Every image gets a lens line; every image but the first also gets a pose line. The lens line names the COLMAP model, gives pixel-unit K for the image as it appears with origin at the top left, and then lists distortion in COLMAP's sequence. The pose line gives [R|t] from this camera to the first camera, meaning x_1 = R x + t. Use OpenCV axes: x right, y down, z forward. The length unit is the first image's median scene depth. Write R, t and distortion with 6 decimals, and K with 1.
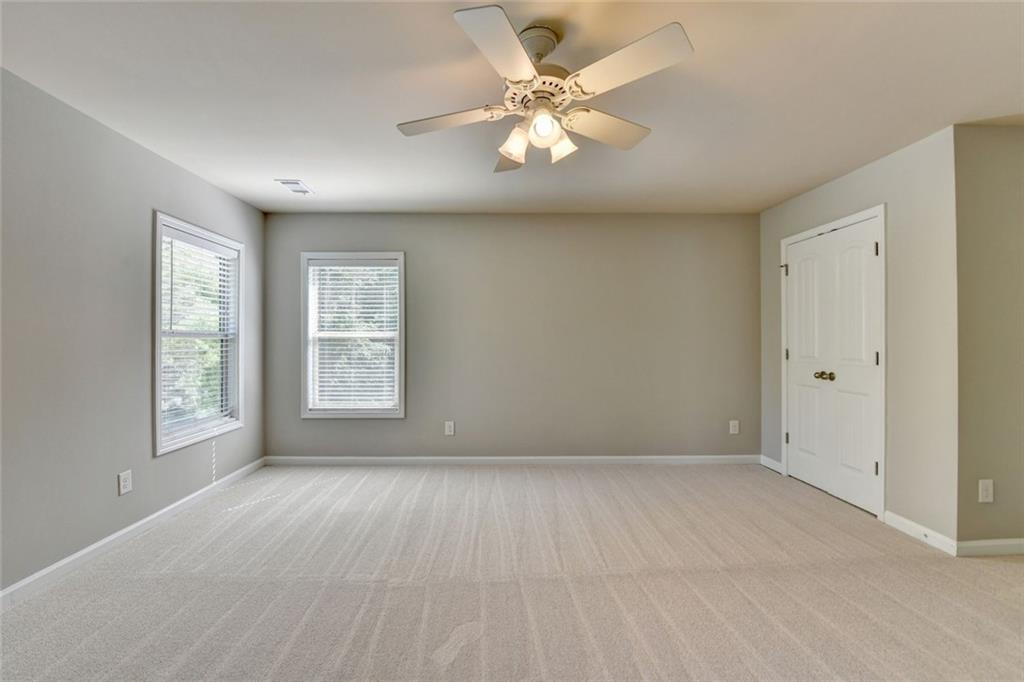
lens RADIAL K [[421.5, 0, 495.3], [0, 421.5, 338.8], [0, 0, 1]] dist [-0.016923, -0.000101]
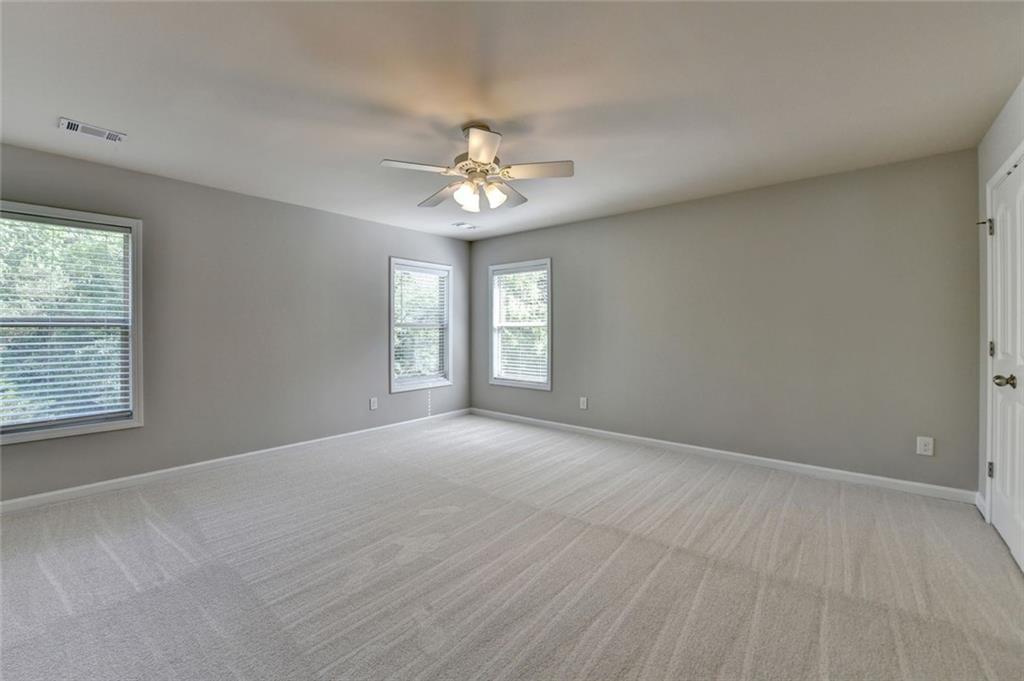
lens RADIAL K [[427.8, 0, 511.9], [0, 427.8, 330.0], [0, 0, 1]] dist [-0.021778, -0.000227]
pose [[0.757317, 0.002389, -0.653043, 0.545150], [0.003687, 0.999962, 0.007933, -0.002971], [0.653037, -0.008416, 0.757280, -0.039622]]
